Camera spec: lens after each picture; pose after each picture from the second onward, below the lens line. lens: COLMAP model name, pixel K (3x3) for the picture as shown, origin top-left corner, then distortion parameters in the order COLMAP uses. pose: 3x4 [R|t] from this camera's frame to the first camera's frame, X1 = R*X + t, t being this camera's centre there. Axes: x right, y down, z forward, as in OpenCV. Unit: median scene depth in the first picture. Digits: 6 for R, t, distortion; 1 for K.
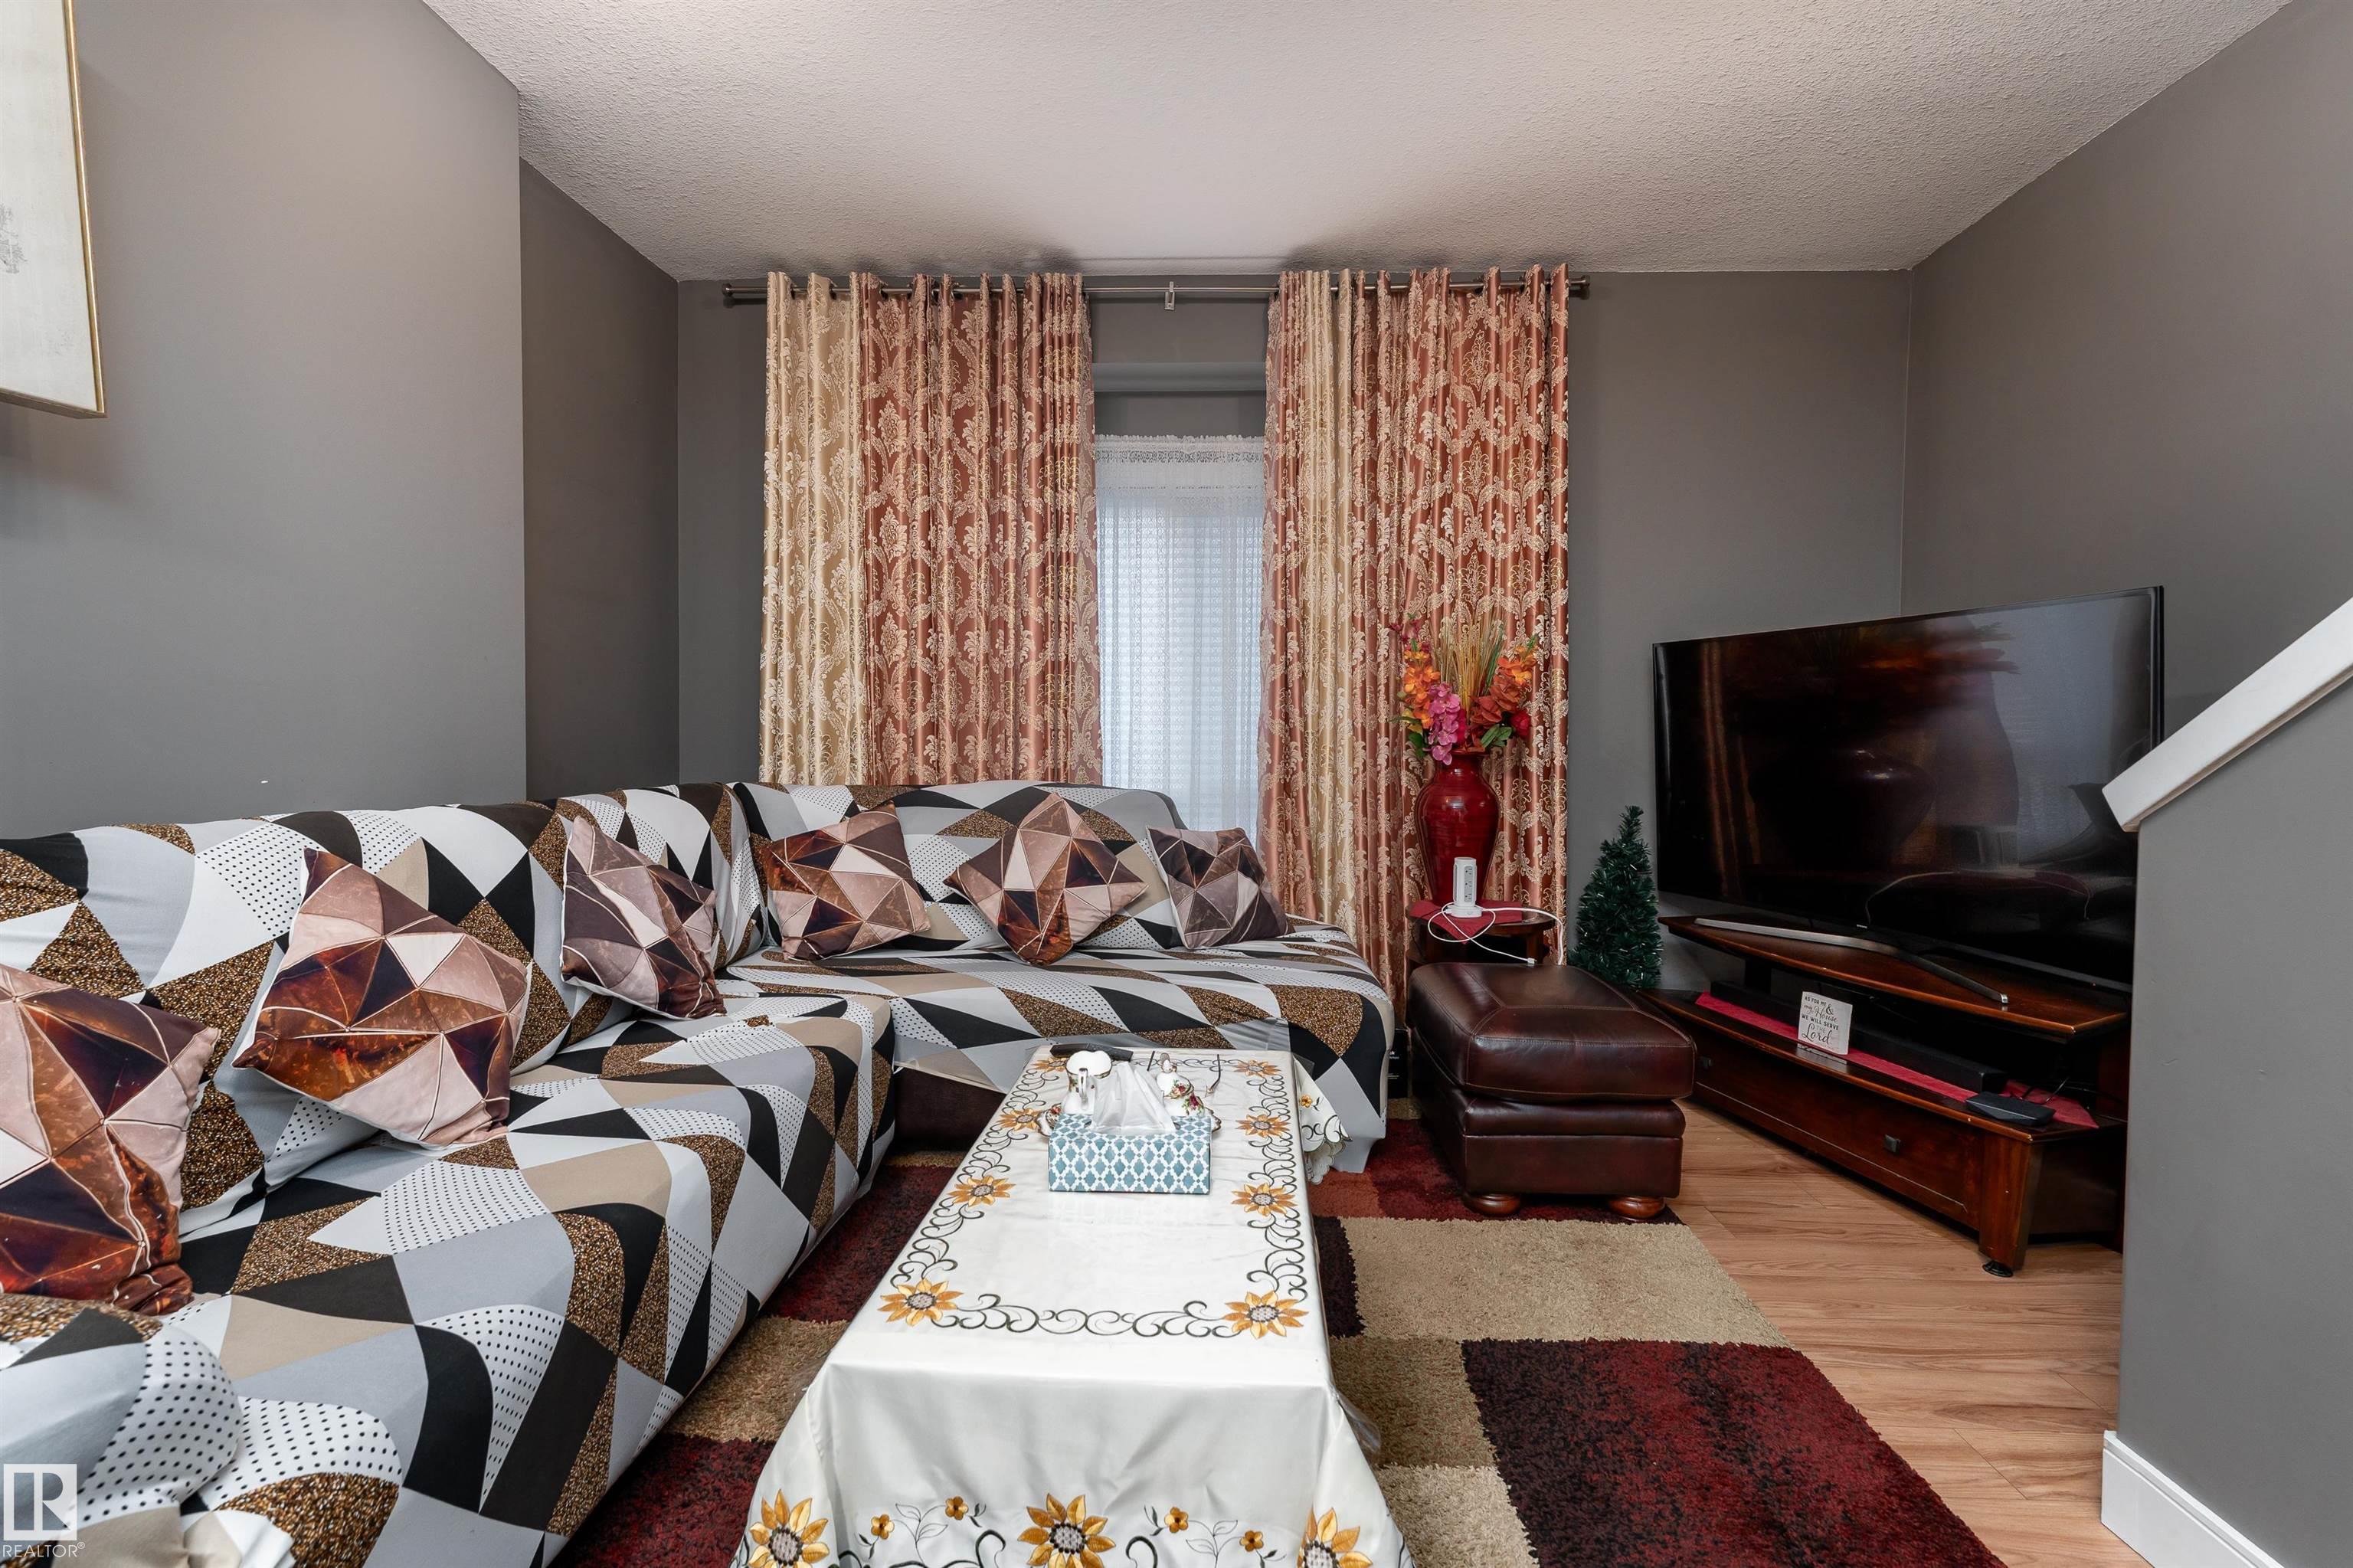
lens RADIAL K [[1004.1, 0, 1207.0], [0, 1004.1, 759.3], [0, 0, 1]] dist [0.000666, -0.000025]
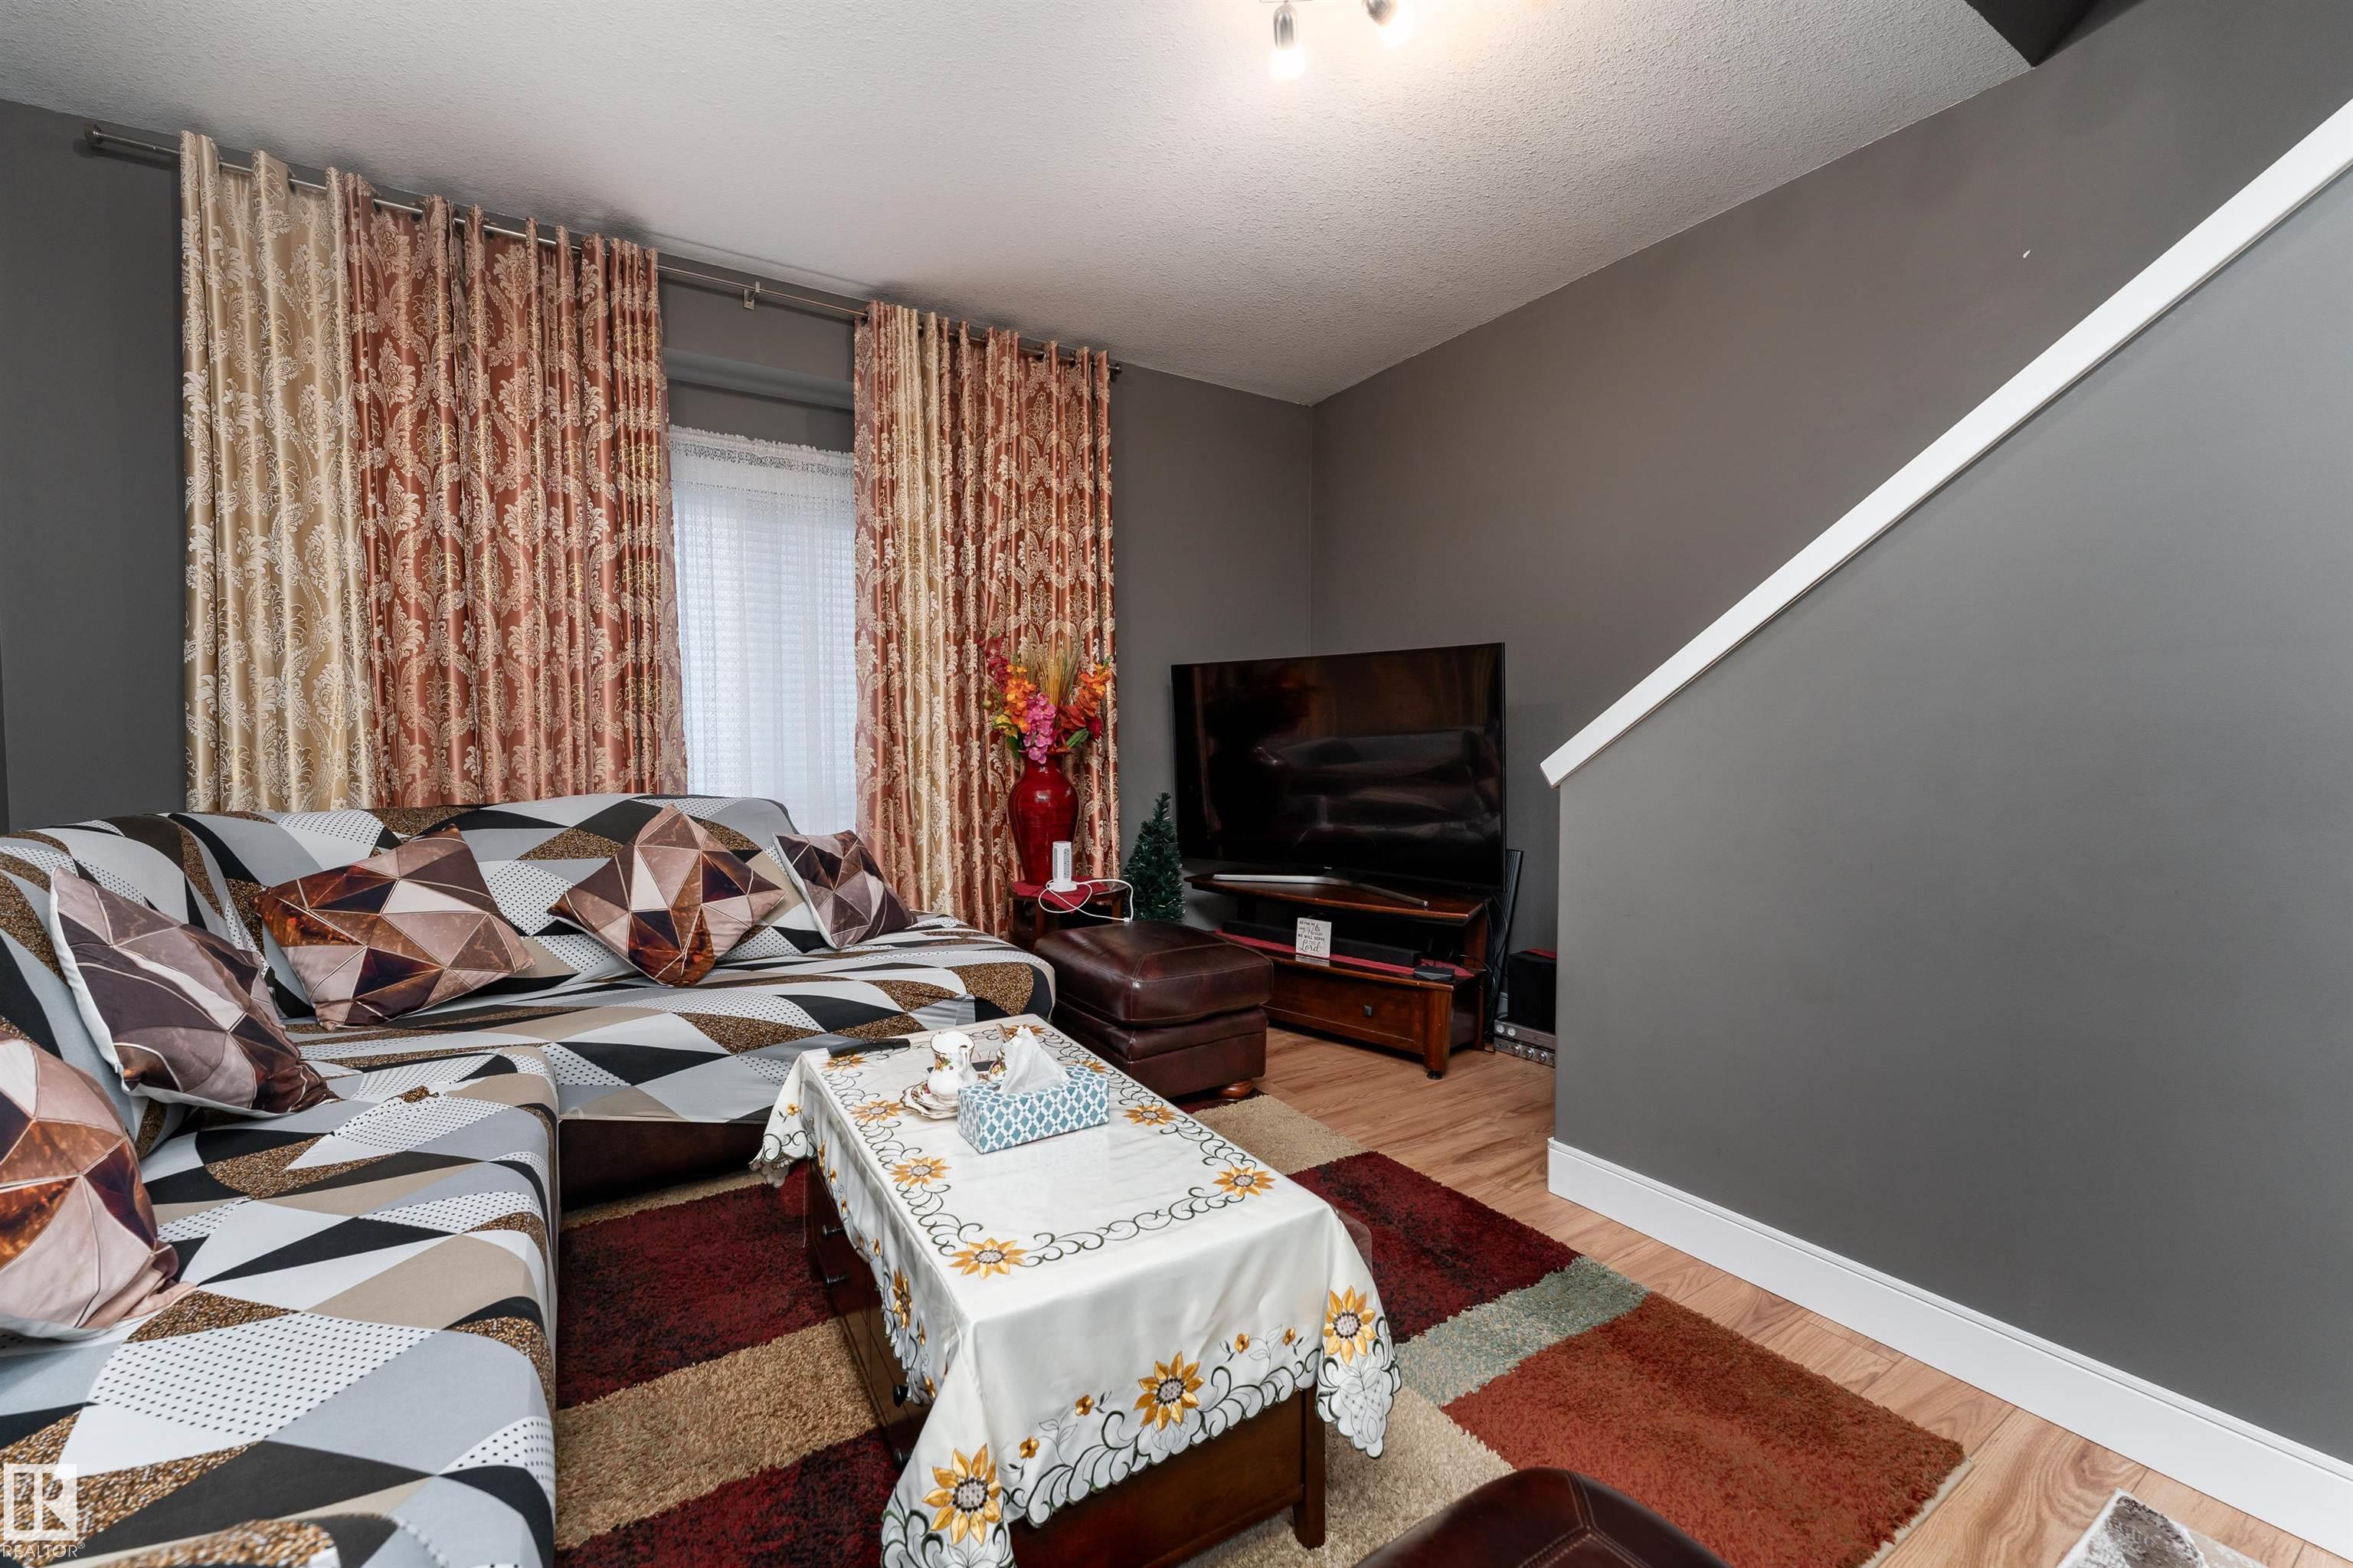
lens RADIAL K [[937.5, 0, 1152.8], [0, 937.5, 772.6], [0, 0, 1]] dist [0.001391, 0.000097]
pose [[0.834425, -0.032112, 0.550186, -0.237877], [0.026086, 0.999483, 0.018772, -0.001238], [-0.550504, -0.001312, 0.834831, 0.016845]]
